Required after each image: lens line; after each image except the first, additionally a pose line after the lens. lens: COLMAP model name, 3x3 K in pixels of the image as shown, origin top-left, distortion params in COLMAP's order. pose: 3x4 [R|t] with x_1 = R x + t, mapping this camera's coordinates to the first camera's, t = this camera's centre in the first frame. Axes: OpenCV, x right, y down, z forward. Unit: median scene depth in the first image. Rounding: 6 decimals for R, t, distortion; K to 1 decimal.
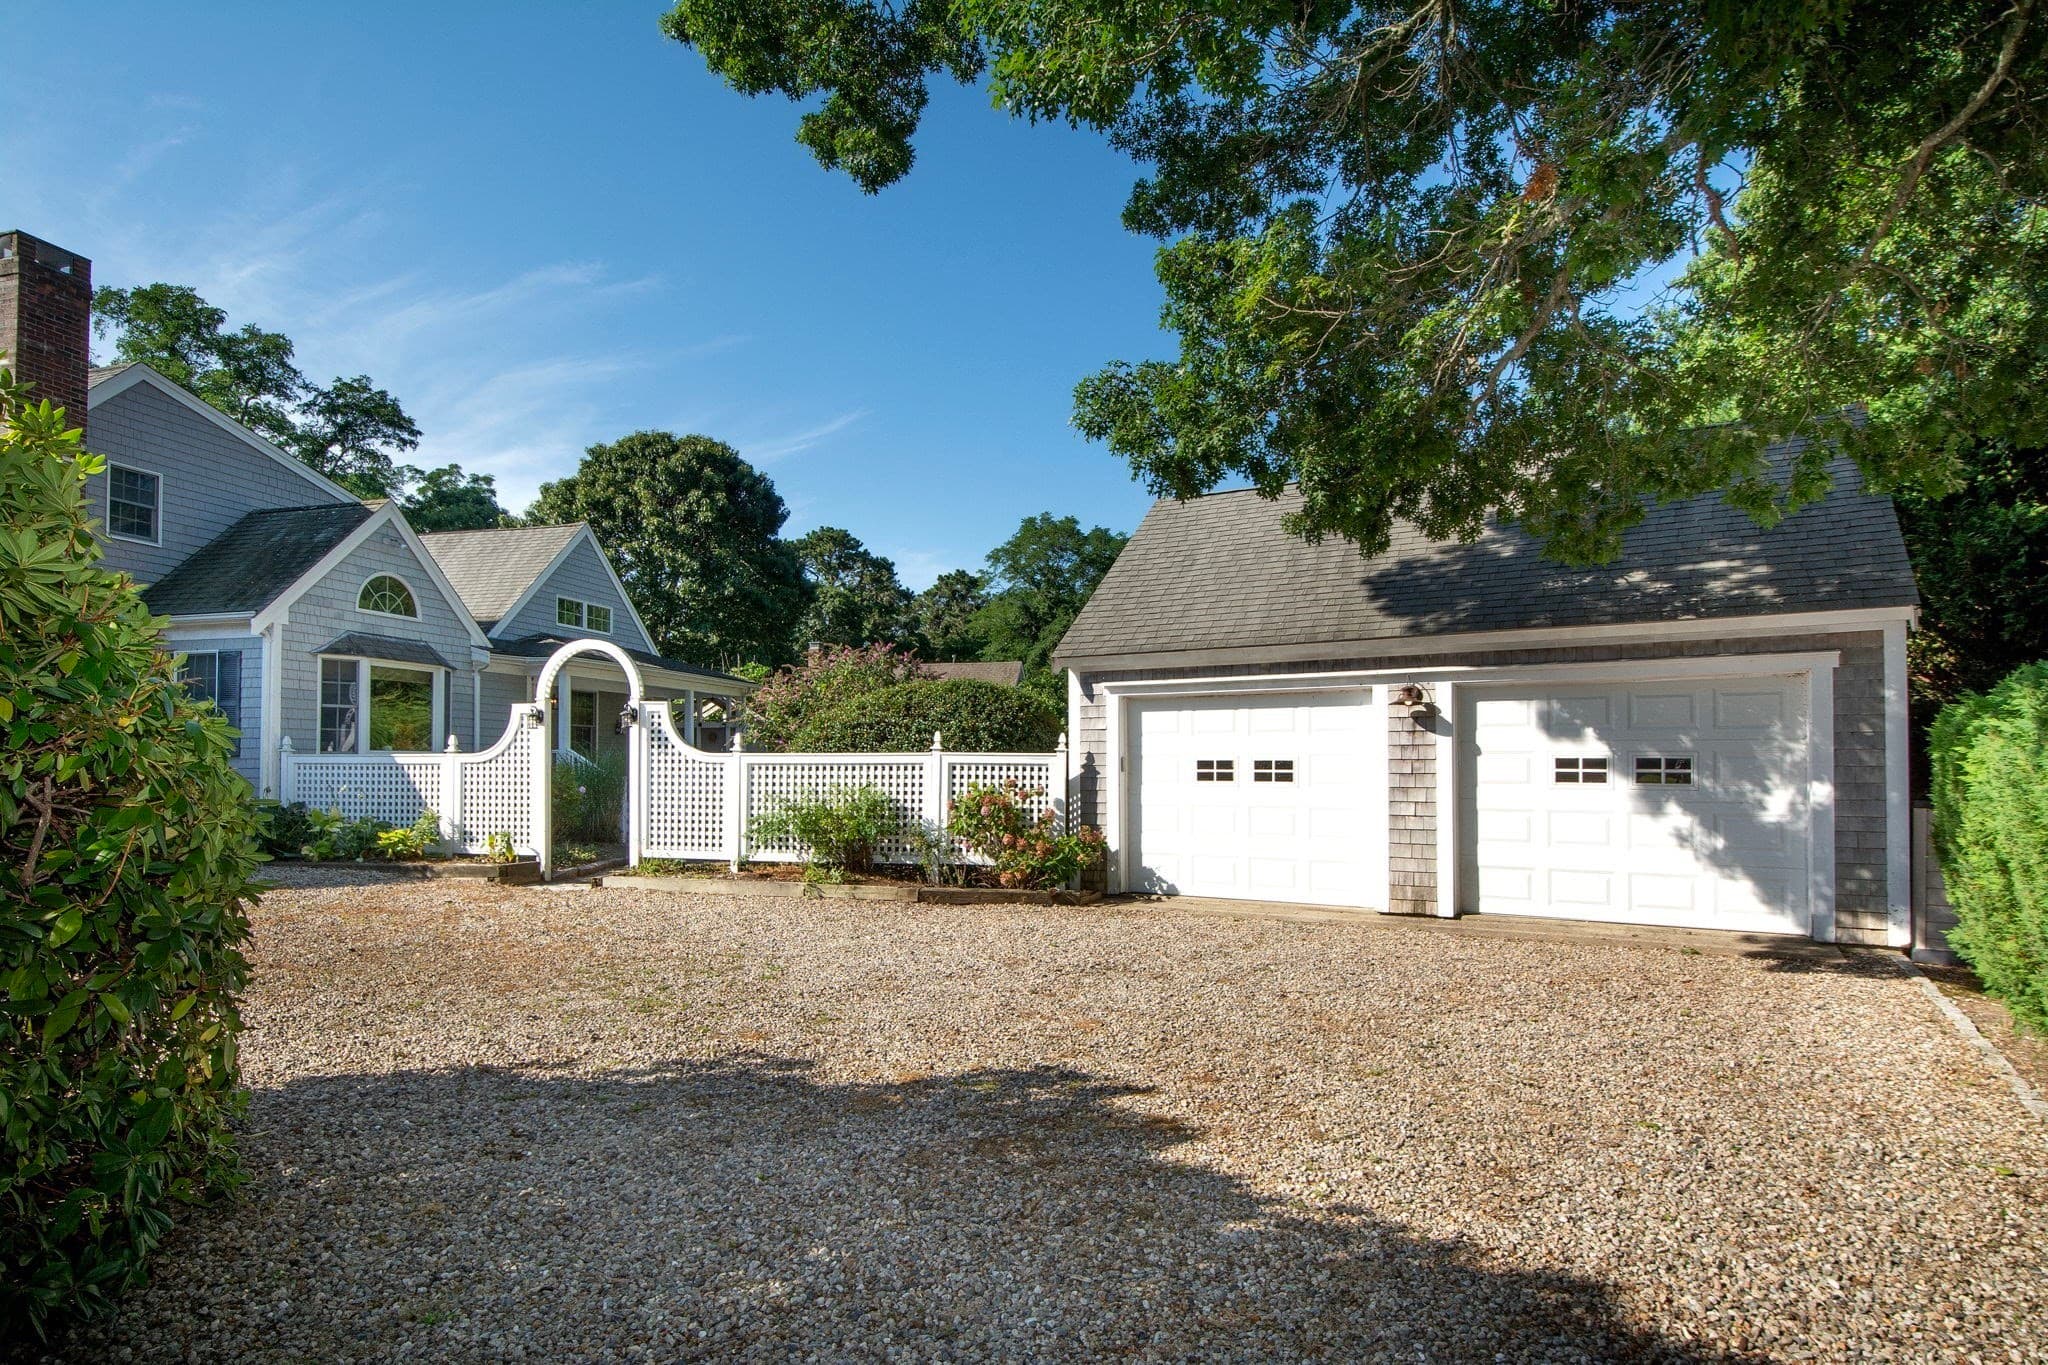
lens RADIAL K [[1115.8, 0, 1018.7], [0, 1115.8, 739.5], [0, 0, 1]] dist [0.022334, -0.024493]
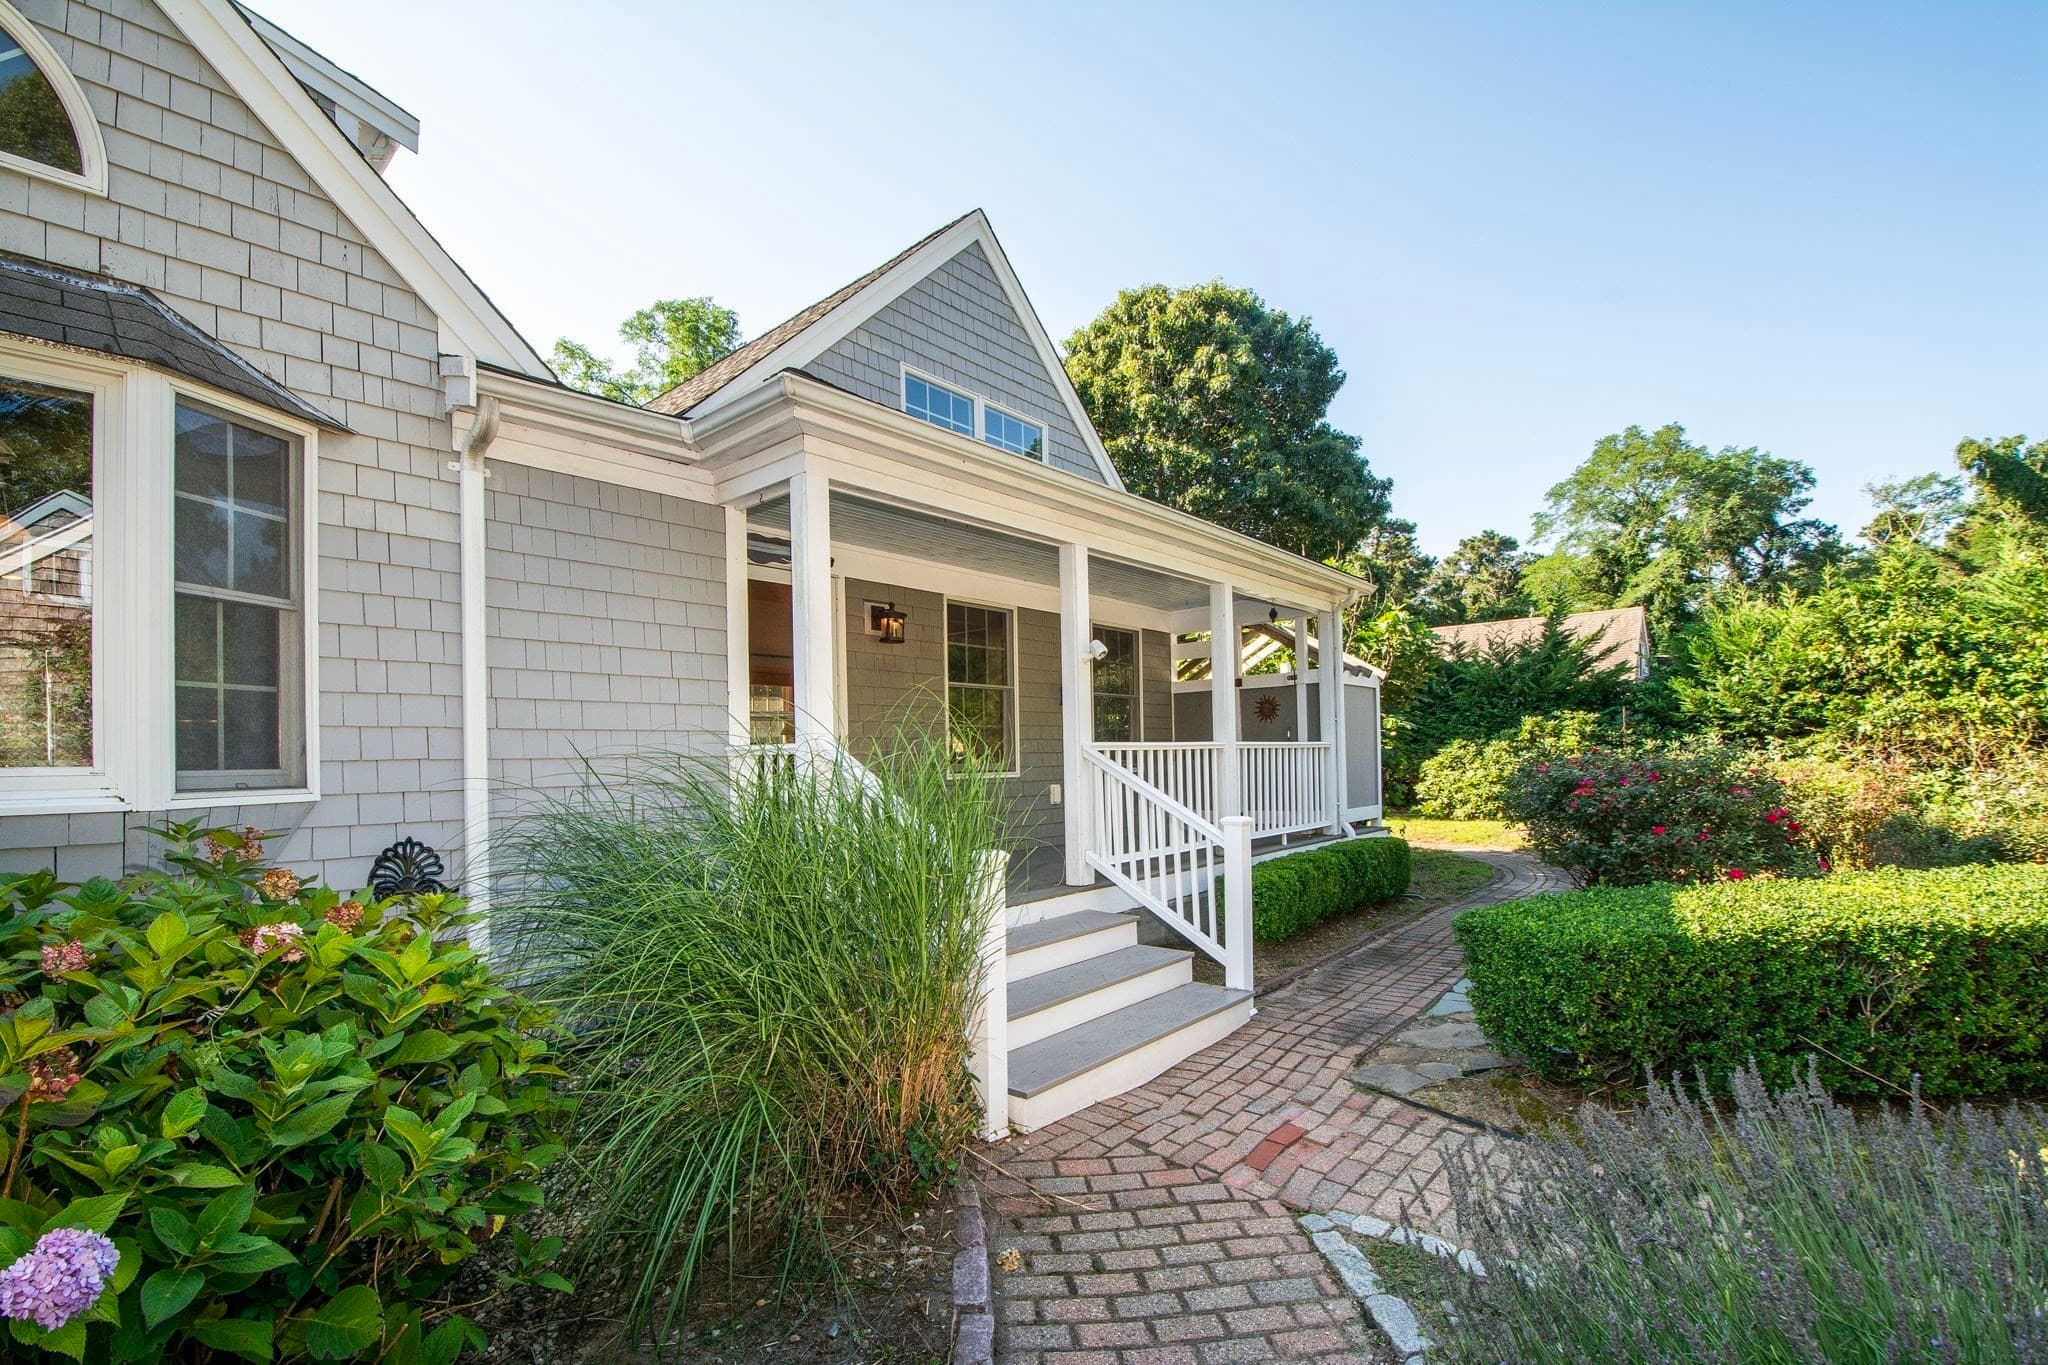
lens RADIAL K [[899.1, 0, 1023.0], [0, 899.1, 738.6], [0, 0, 1]] dist [0.000229, -0.013407]
pose [[0.889250, -0.026050, -0.456680, -0.322777], [0.029790, 0.999556, 0.000989, 0.012493], [0.456451, -0.014483, 0.889631, 1.035210]]
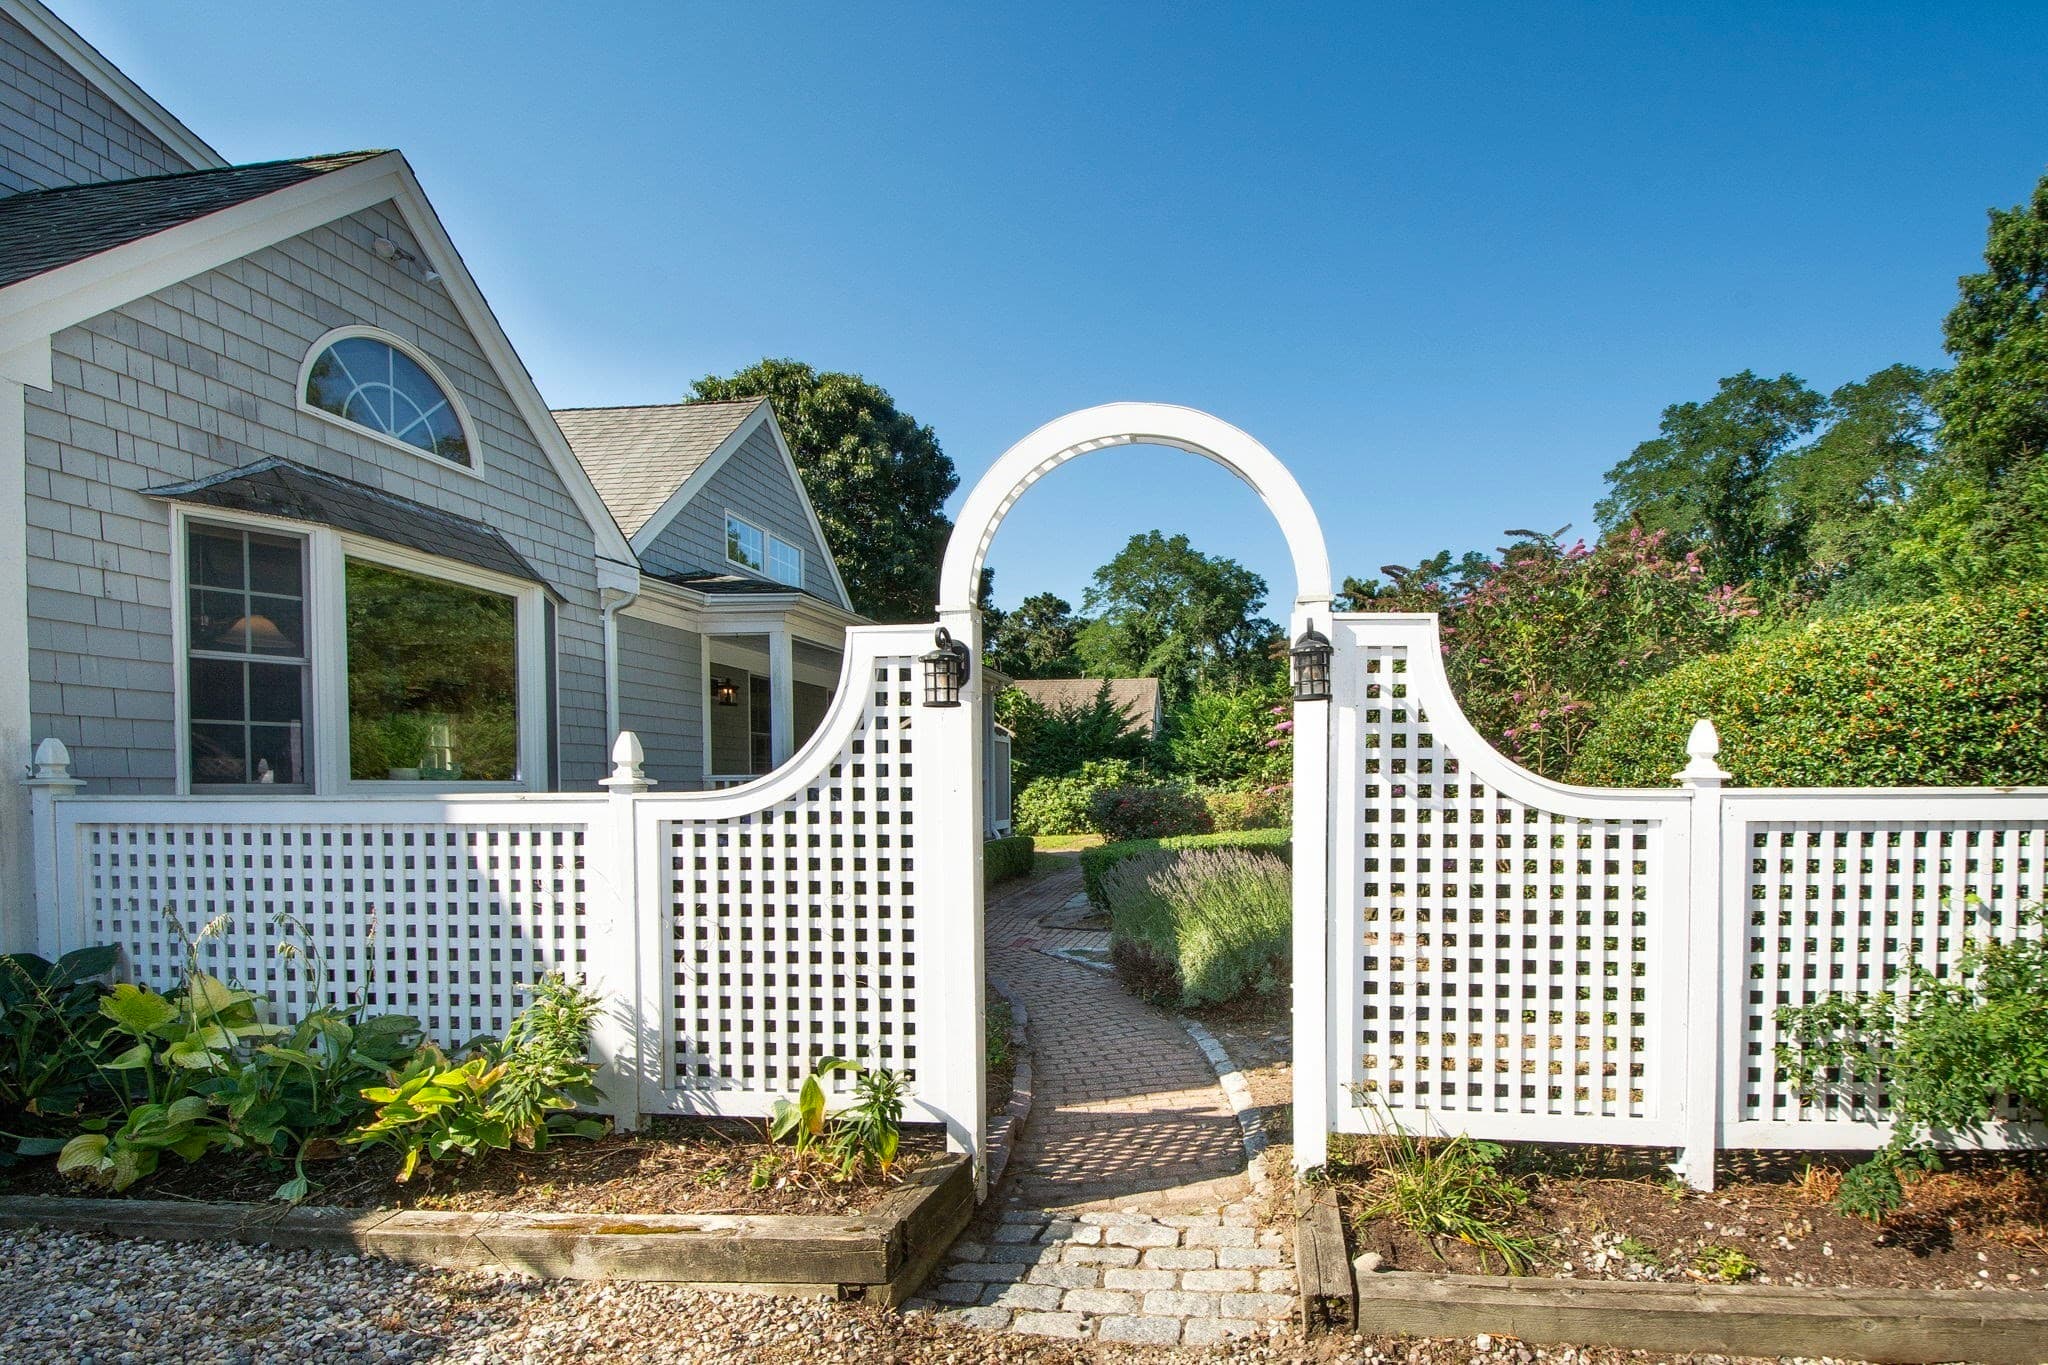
lens RADIAL K [[949.8, 0, 1180.5], [0, 949.8, 802.1], [0, 0, 1]] dist [0.024696, -0.020590]
pose [[0.988199, -0.009682, 0.152870, -0.364193], [0.003065, 0.999050, 0.043461, 0.004161], [-0.153146, -0.042479, 0.987290, 0.661039]]
